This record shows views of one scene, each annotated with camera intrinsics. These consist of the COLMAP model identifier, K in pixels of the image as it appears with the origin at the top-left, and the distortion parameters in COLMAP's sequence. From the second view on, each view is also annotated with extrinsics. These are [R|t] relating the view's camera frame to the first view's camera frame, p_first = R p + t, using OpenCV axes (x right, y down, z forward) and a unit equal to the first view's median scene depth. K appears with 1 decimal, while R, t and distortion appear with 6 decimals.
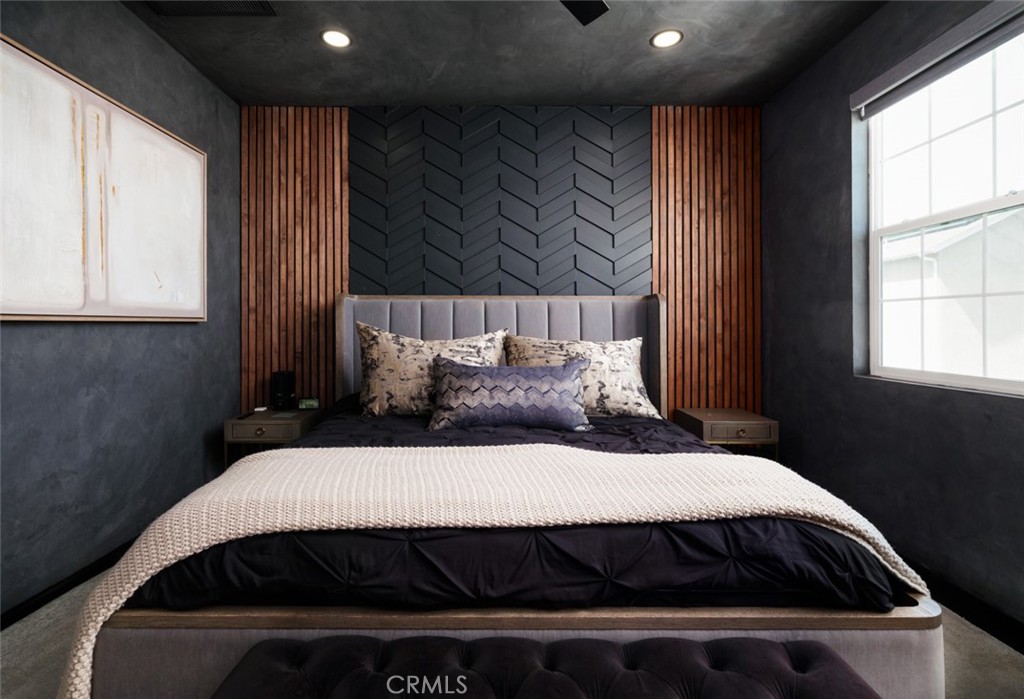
lens RADIAL K [[469.9, 0, 511.0], [0, 469.9, 337.1], [0, 0, 1]] dist [-0.003153, -0.000165]
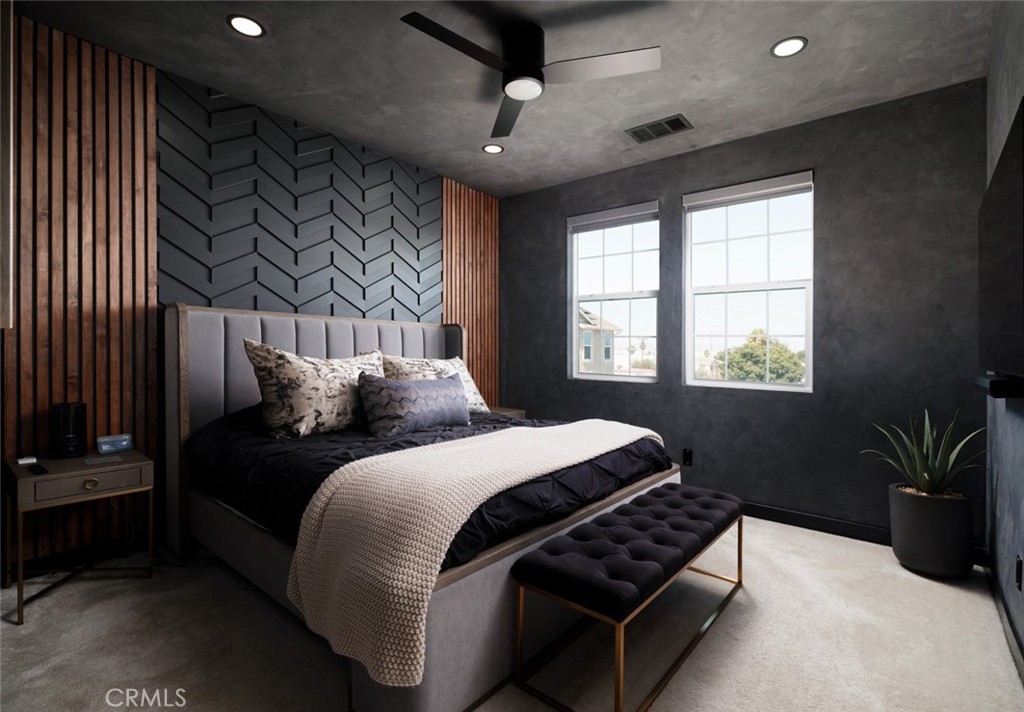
lens RADIAL K [[475.7, 0, 512.0], [0, 475.7, 356.0], [0, 0, 1]] dist [-0.000277, -0.000047]
pose [[0.643560, 0.001213, 0.765395, -0.613958], [-0.002503, 0.999997, 0.000520, -0.001401], [-0.765392, -0.002250, 0.643561, 0.012768]]
